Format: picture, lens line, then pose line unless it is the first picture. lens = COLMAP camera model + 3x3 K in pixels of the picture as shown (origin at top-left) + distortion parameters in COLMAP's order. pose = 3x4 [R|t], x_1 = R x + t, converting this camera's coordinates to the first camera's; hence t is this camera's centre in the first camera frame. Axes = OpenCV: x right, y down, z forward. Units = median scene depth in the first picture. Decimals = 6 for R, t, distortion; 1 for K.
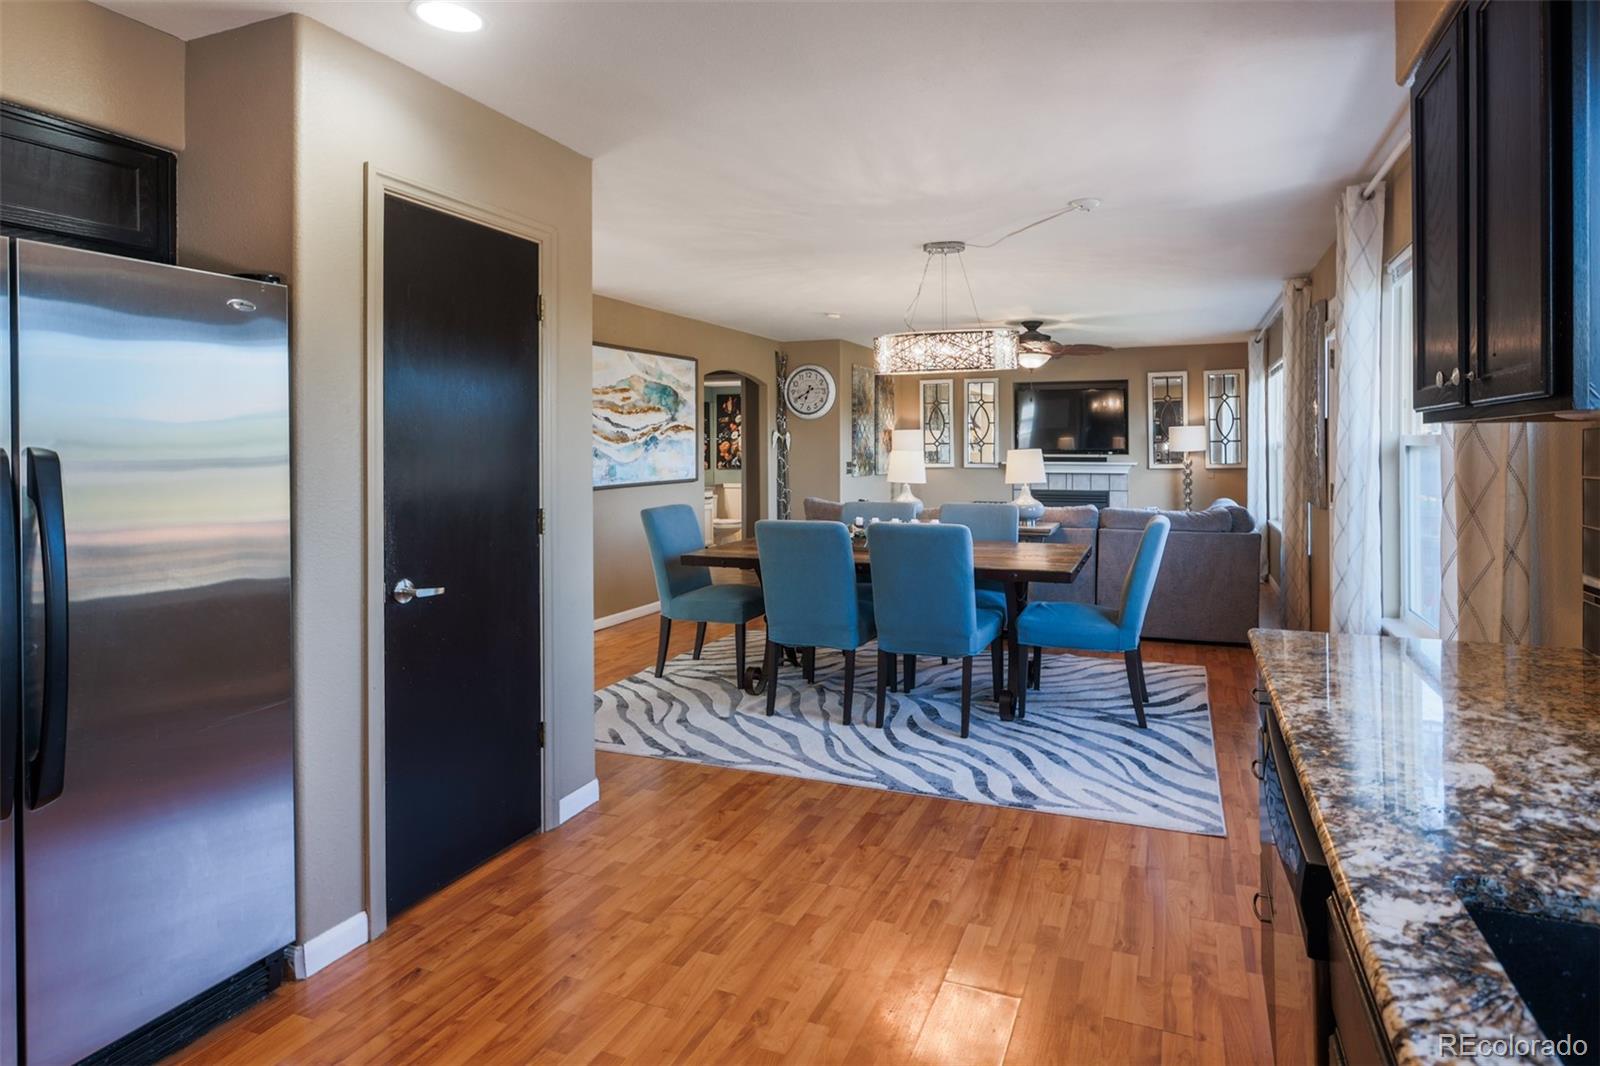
lens RADIAL K [[822.2, 0, 841.0], [0, 822.2, 451.1], [0, 0, 1]] dist [0.000302, -0.000190]
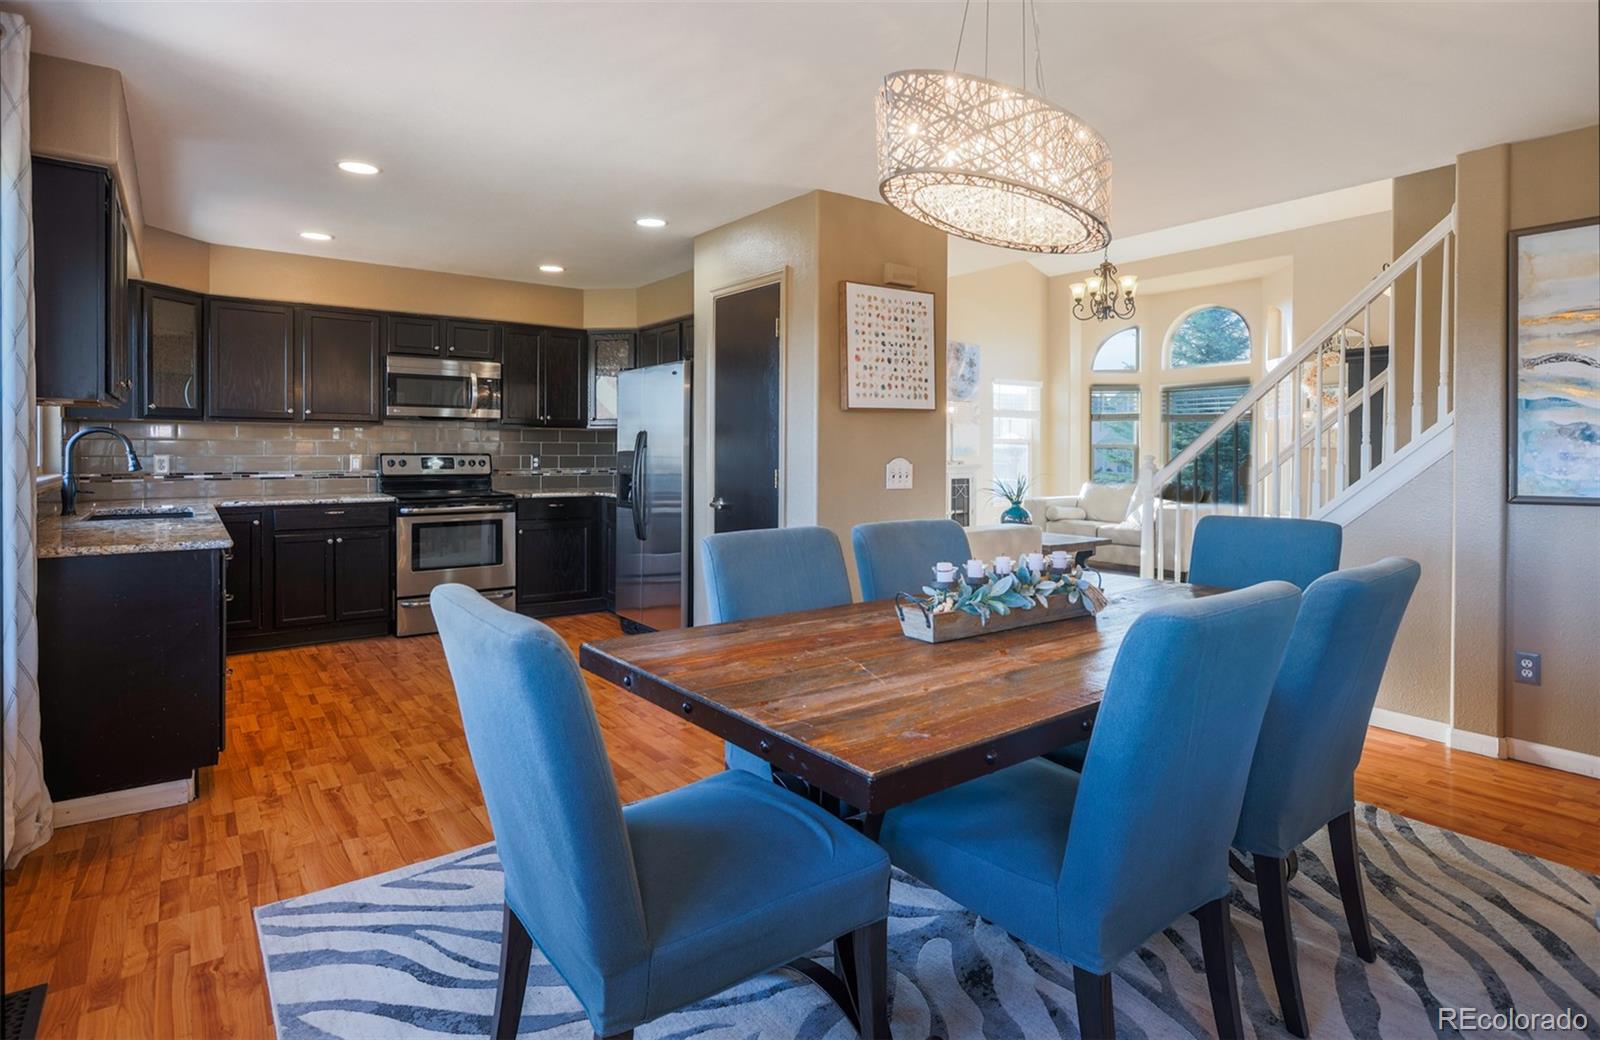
lens RADIAL K [[844.7, 0, 830.1], [0, 844.7, 456.7], [0, 0, 1]] dist [-0.003070, 0.000678]
pose [[-0.499426, 0.007284, -0.866326, 0.844871], [-0.004080, 0.999934, 0.010759, 0.028076], [0.866347, 0.008908, -0.499363, 1.783992]]
